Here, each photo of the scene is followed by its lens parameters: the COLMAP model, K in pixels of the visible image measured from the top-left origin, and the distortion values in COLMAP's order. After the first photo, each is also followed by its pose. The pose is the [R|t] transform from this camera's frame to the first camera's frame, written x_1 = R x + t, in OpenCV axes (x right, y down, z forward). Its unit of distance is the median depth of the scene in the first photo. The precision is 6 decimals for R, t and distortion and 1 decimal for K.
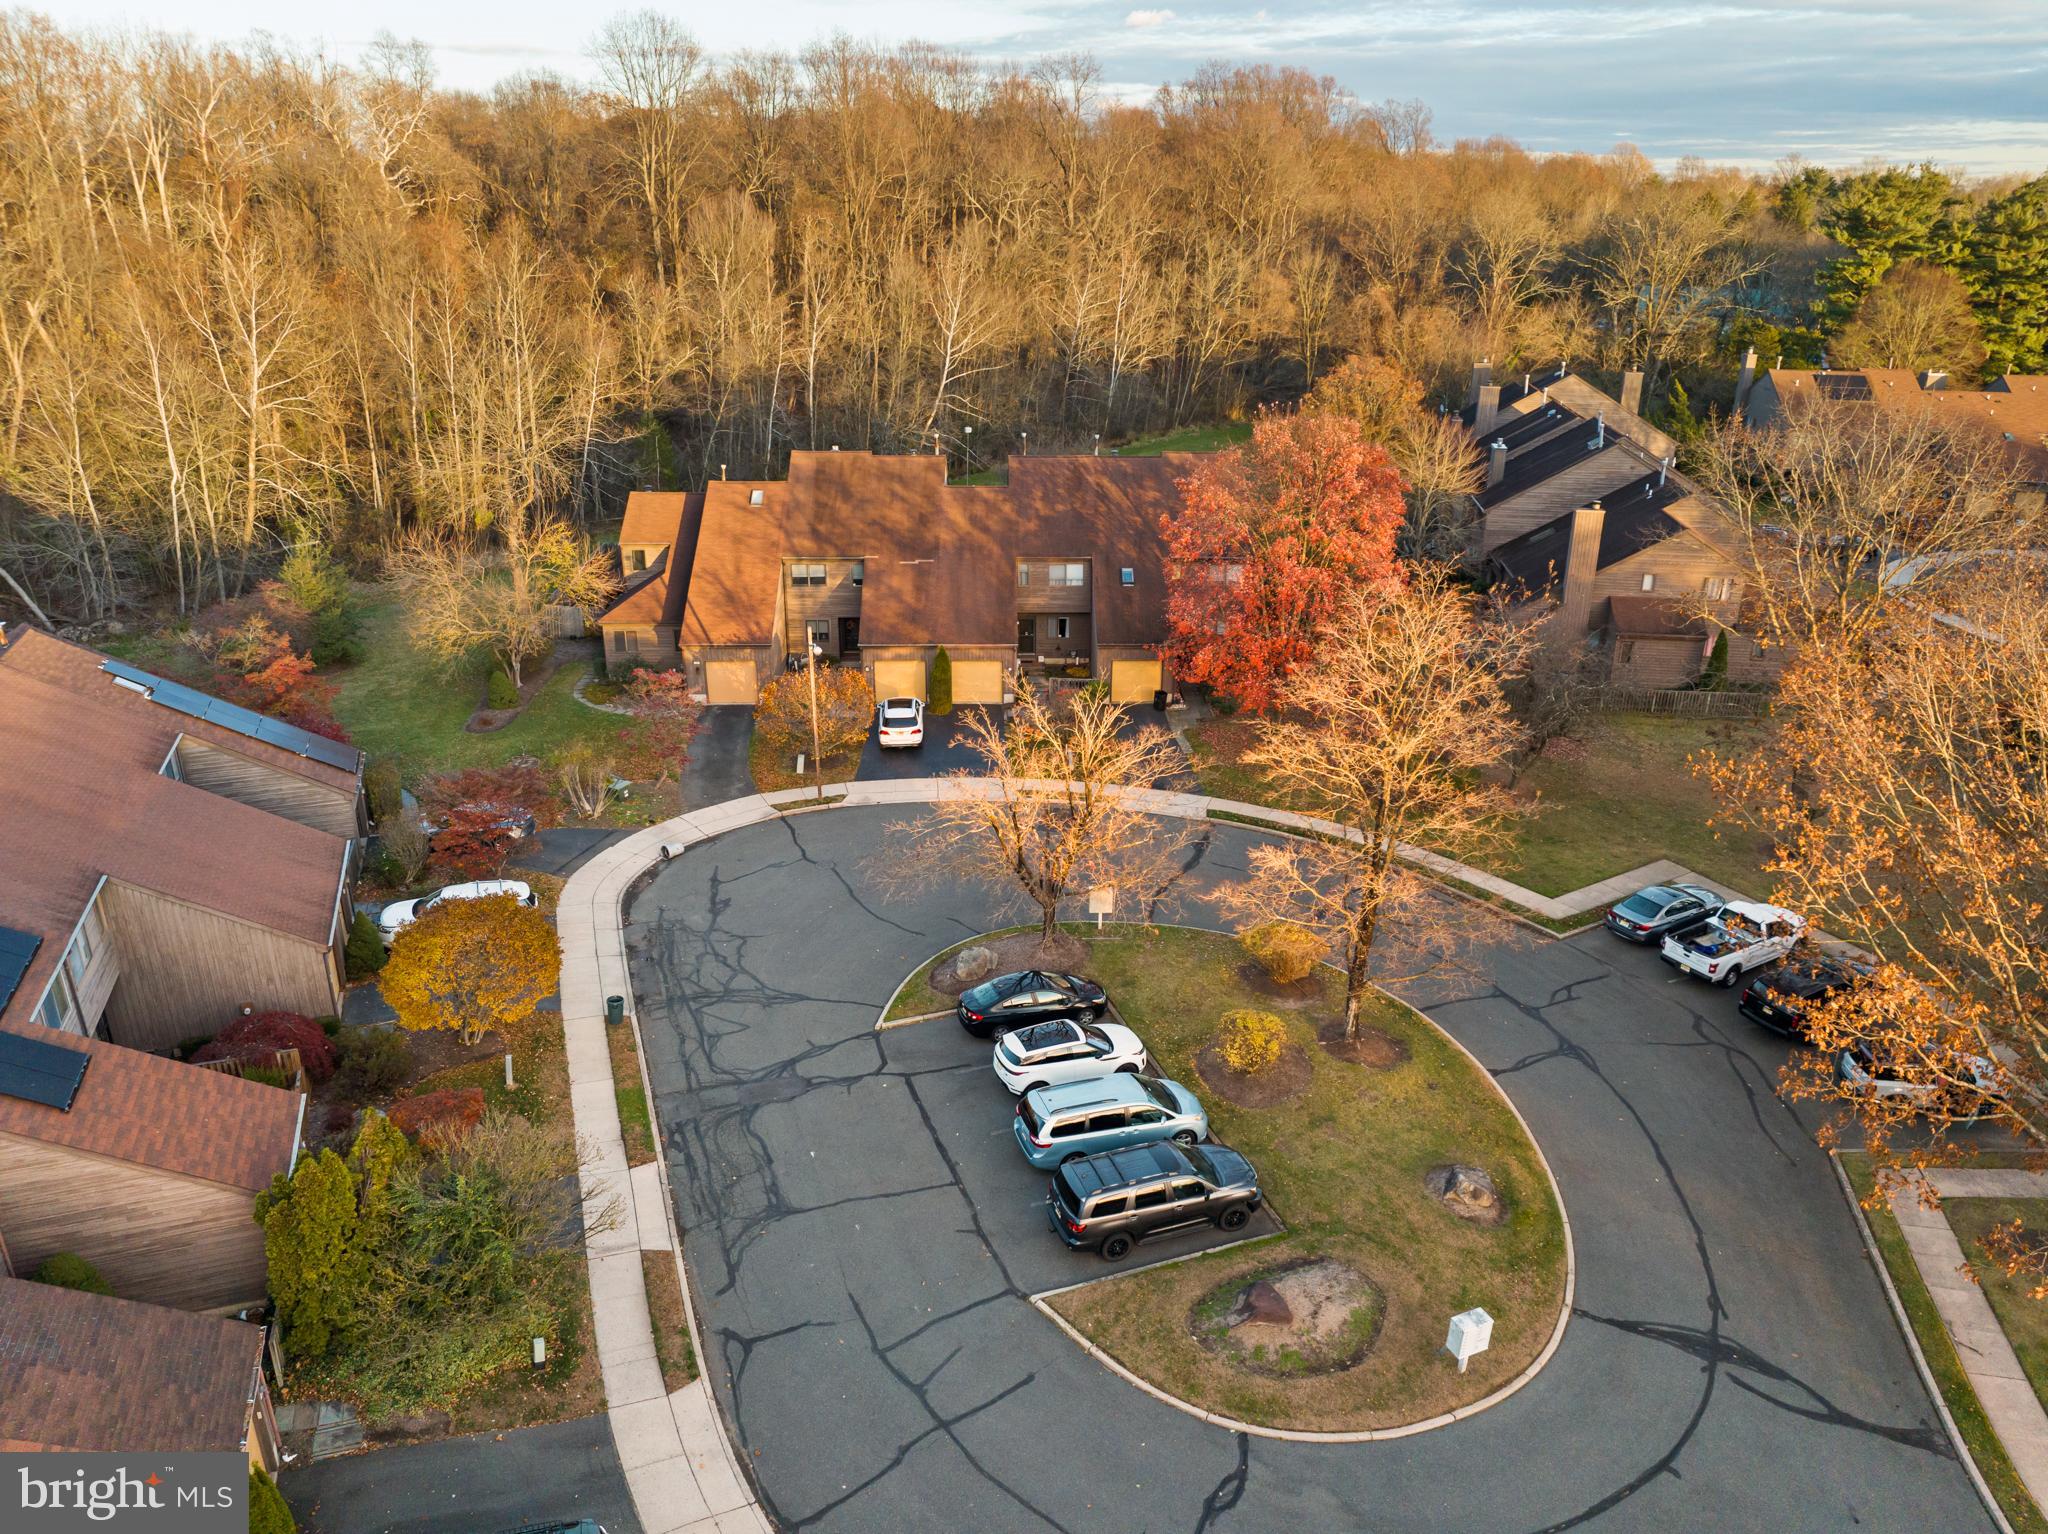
lens RADIAL K [[1437.7, 0, 1024.0], [0, 1437.7, 767.0], [0, 0, 1]] dist [0.002309, -0.000042]
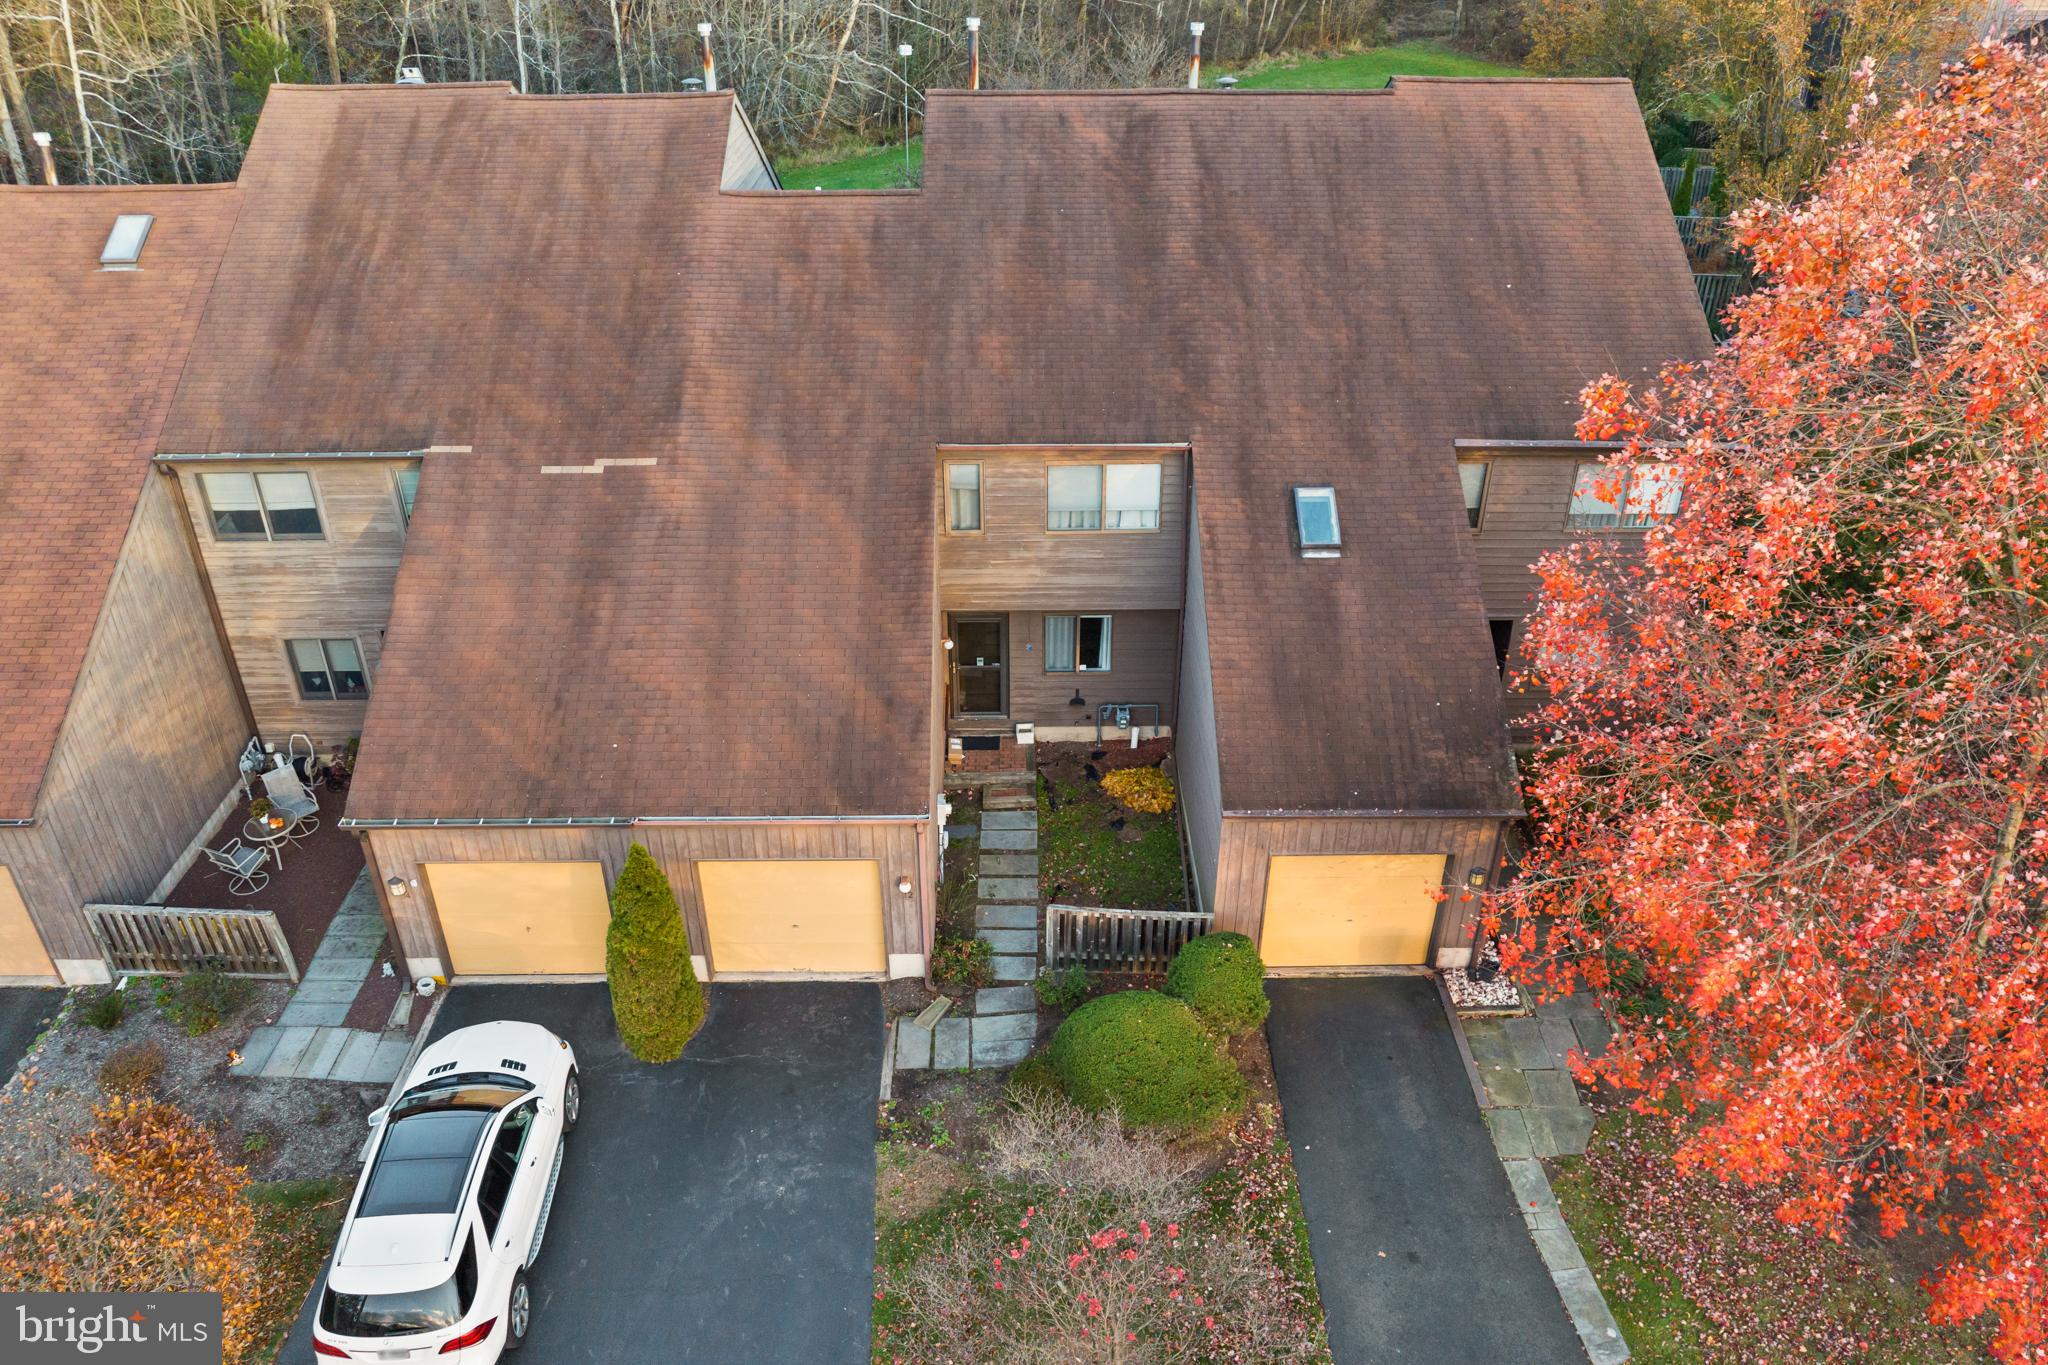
lens RADIAL K [[1446.9, 0, 1024.0], [0, 1446.9, 682.5], [0, 0, 1]] dist [-0.038326, -0.005157]
pose [[0.999932, -0.001507, -0.011586, 0.015782], [0.003414, 0.986050, 0.166414, -0.144145], [0.011173, -0.166442, 0.985988, 0.684928]]
